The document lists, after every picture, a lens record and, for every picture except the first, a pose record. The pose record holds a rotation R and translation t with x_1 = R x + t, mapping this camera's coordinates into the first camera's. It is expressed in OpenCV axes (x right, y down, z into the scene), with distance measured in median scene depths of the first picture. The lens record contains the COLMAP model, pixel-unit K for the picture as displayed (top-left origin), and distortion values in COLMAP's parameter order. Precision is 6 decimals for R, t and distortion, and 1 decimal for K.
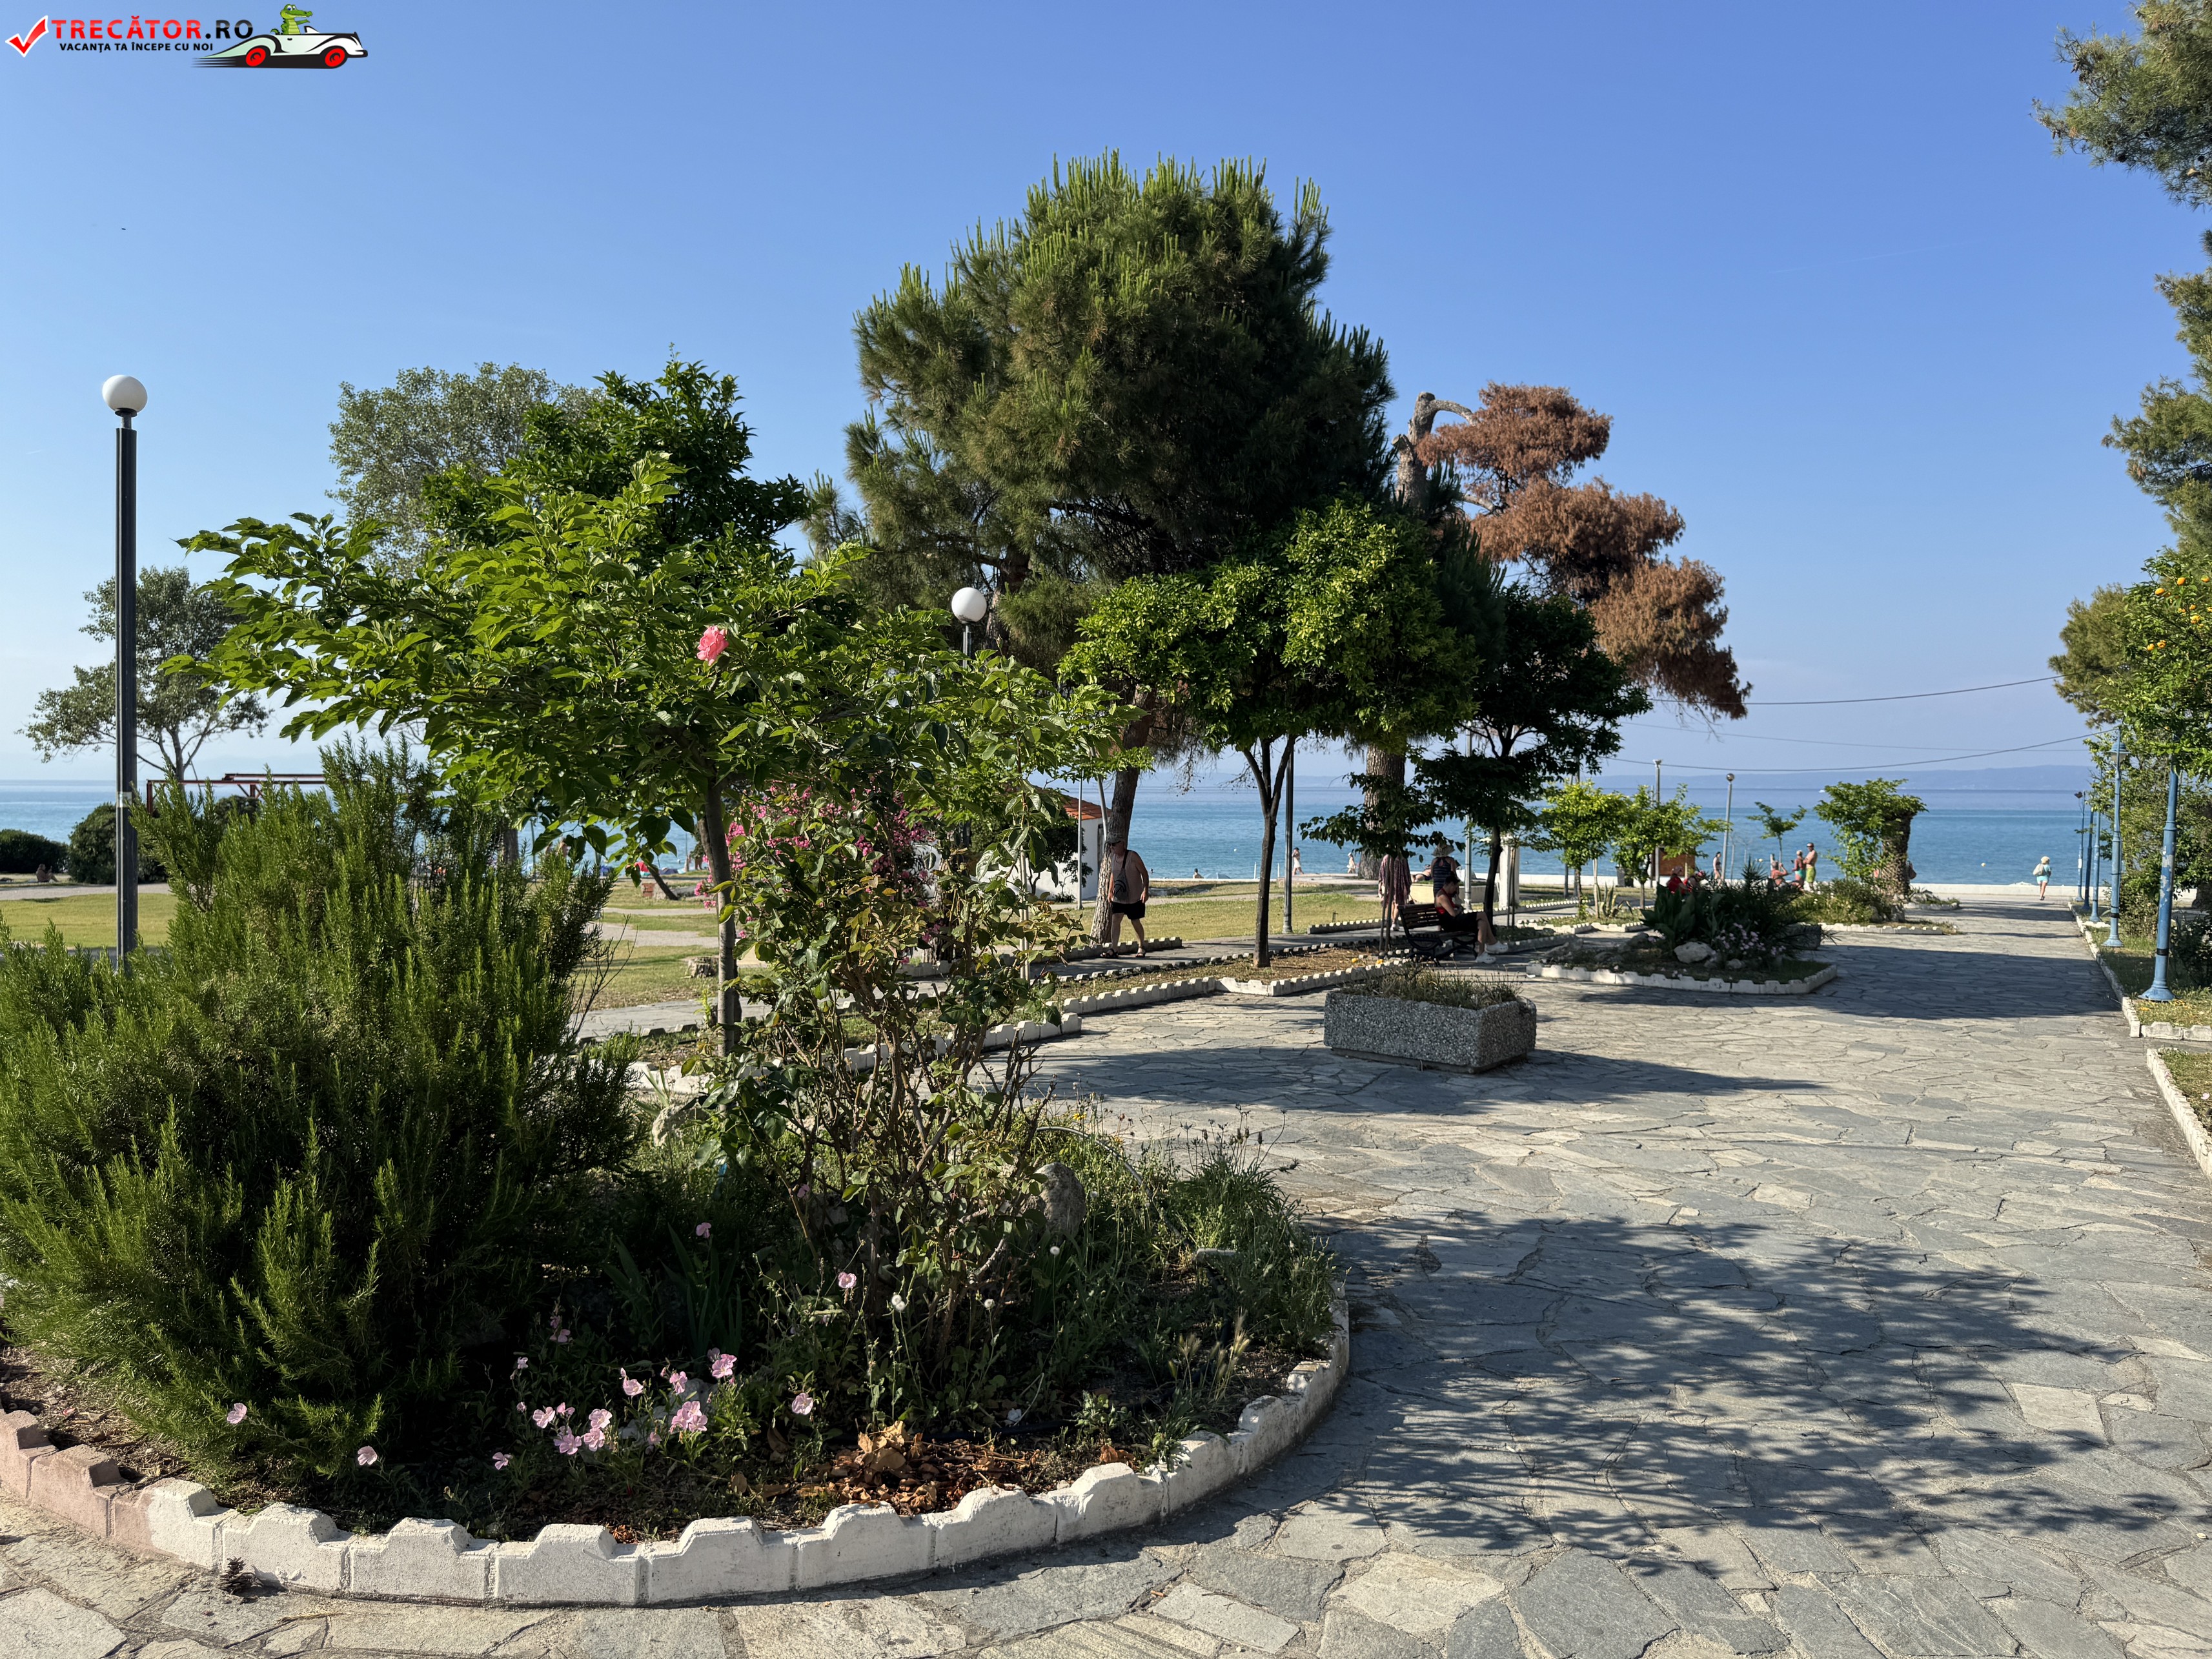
lens RADIAL K [[1581.8, 0, 1034.3], [0, 1581.8, 829.3], [0, 0, 1]] dist [0.025131, -0.048064]
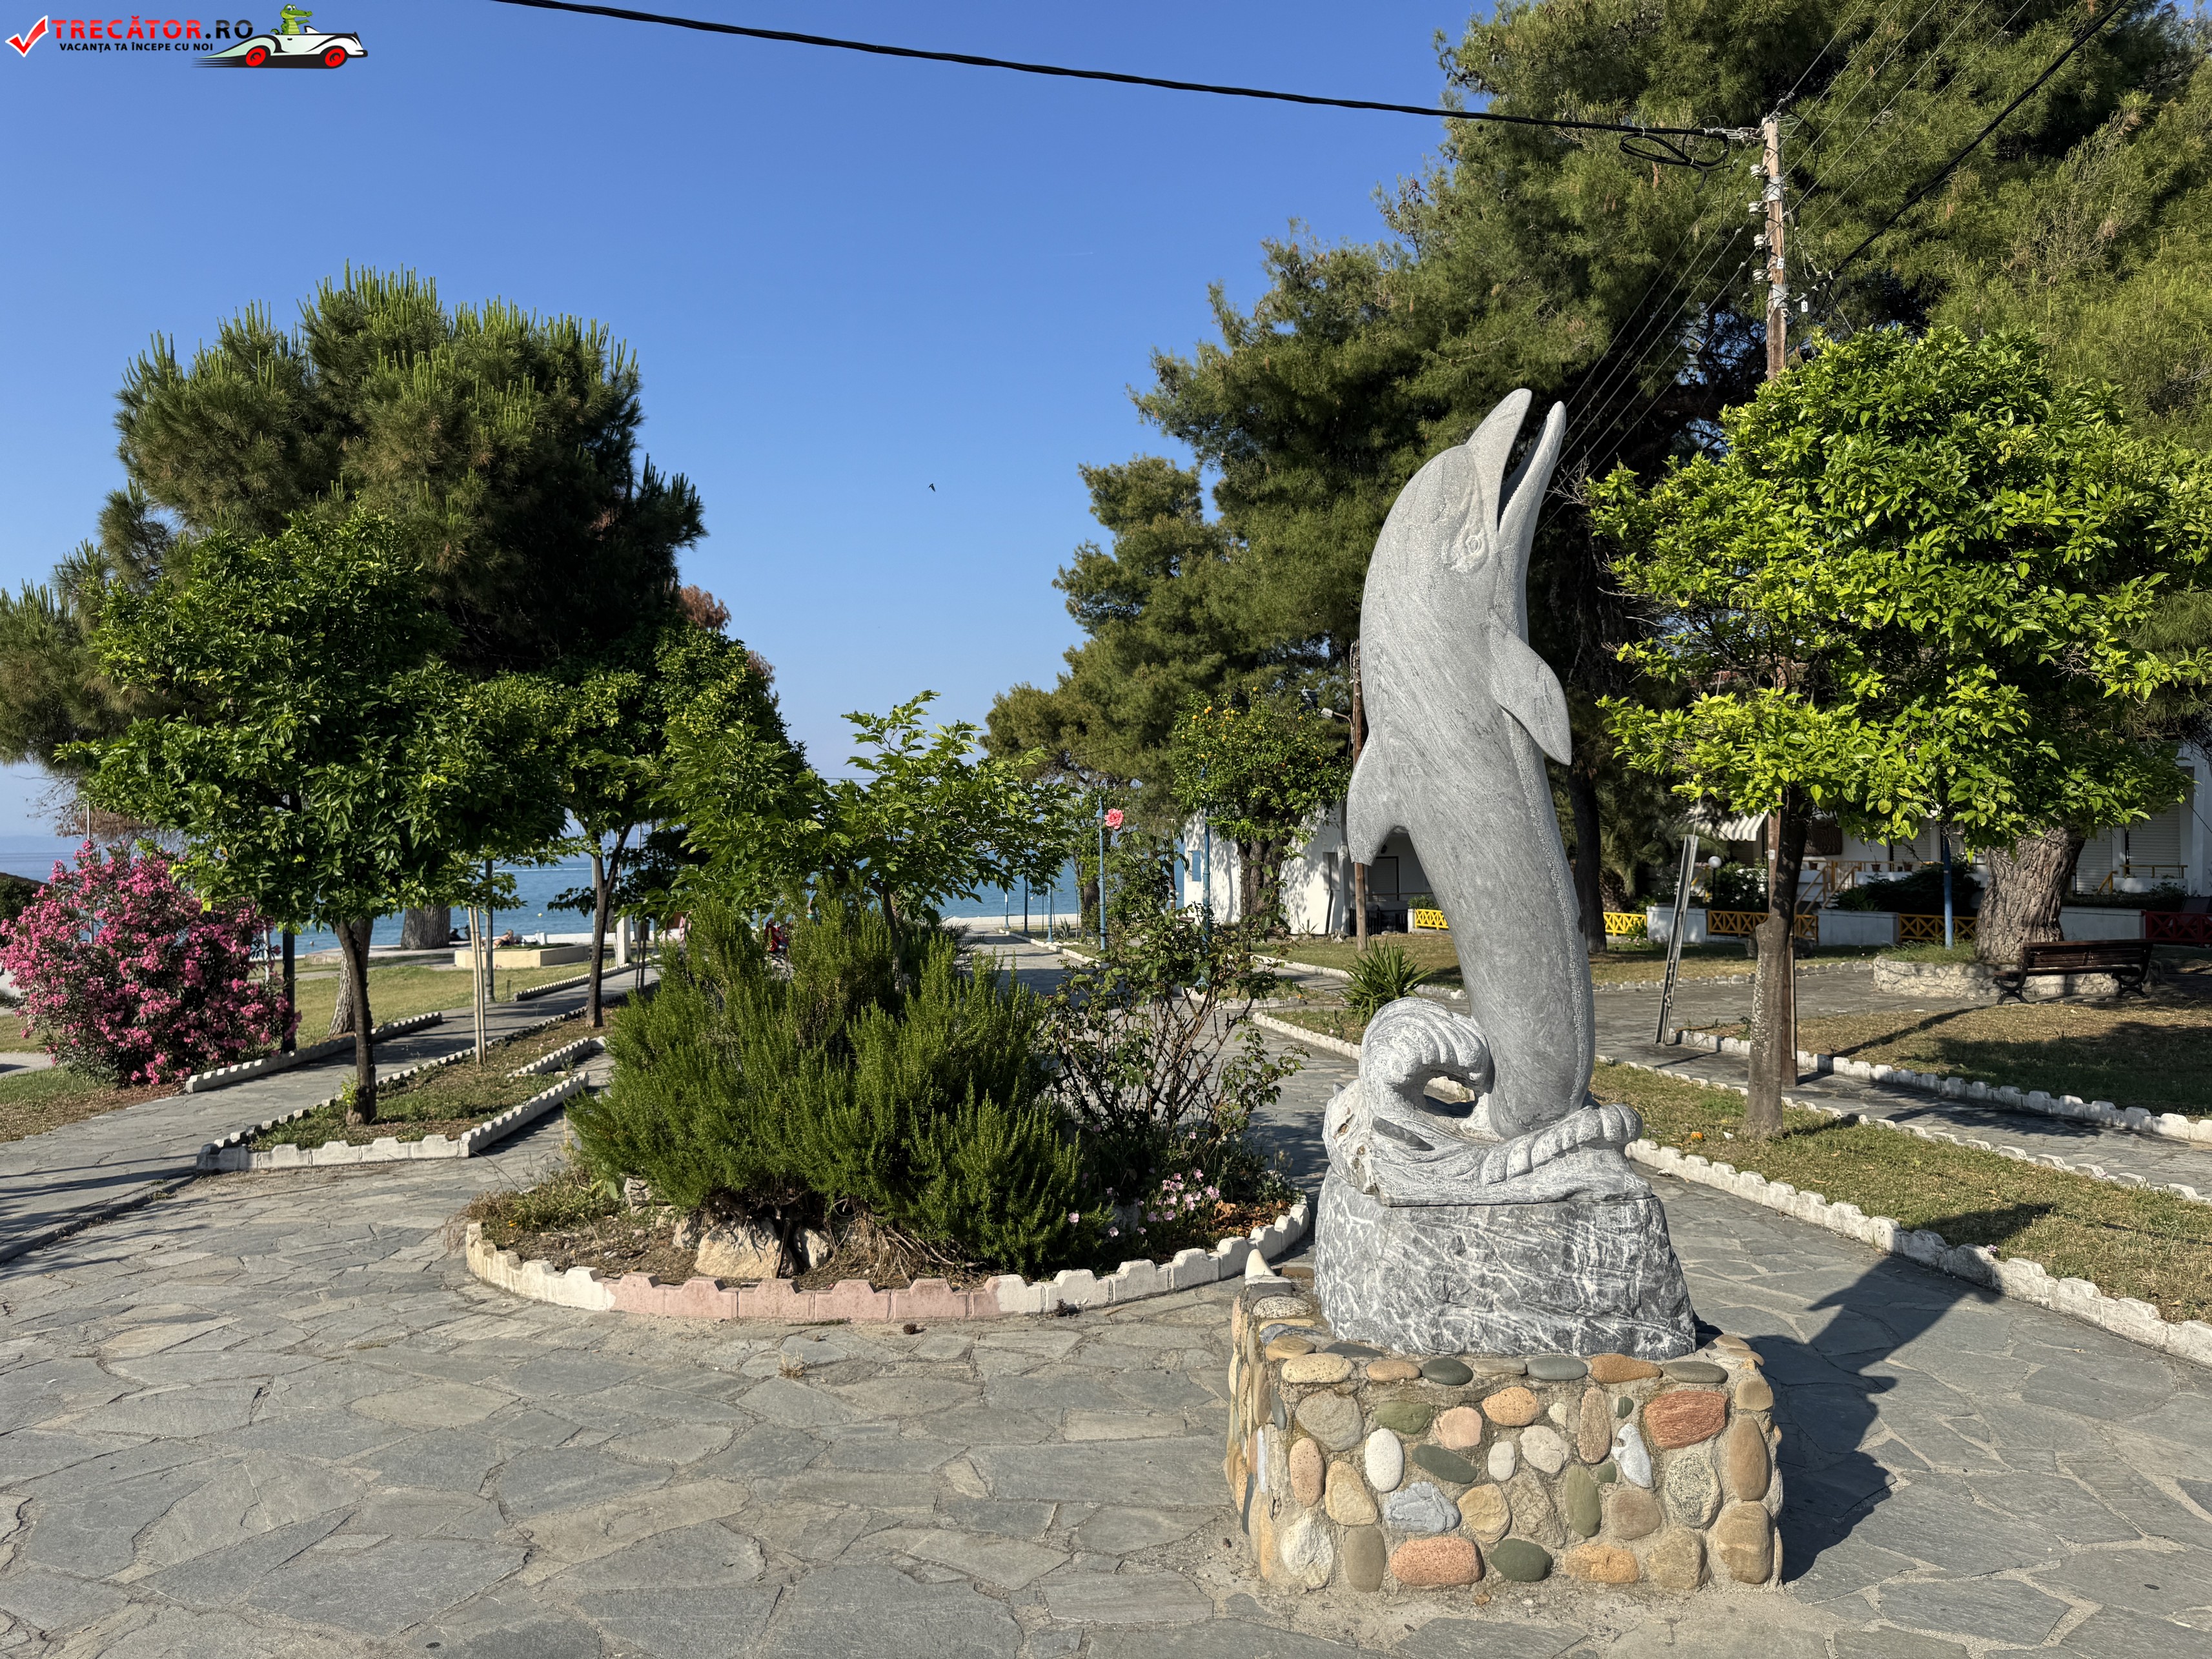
lens RADIAL K [[1581.8, 0, 1034.3], [0, 1581.8, 829.3], [0, 0, 1]] dist [0.025131, -0.048064]
pose [[0.793503, -0.014268, 0.608398, -0.320074], [0.034972, 0.999142, -0.022182, -0.013958], [-0.607560, 0.038879, 0.793322, -0.102708]]
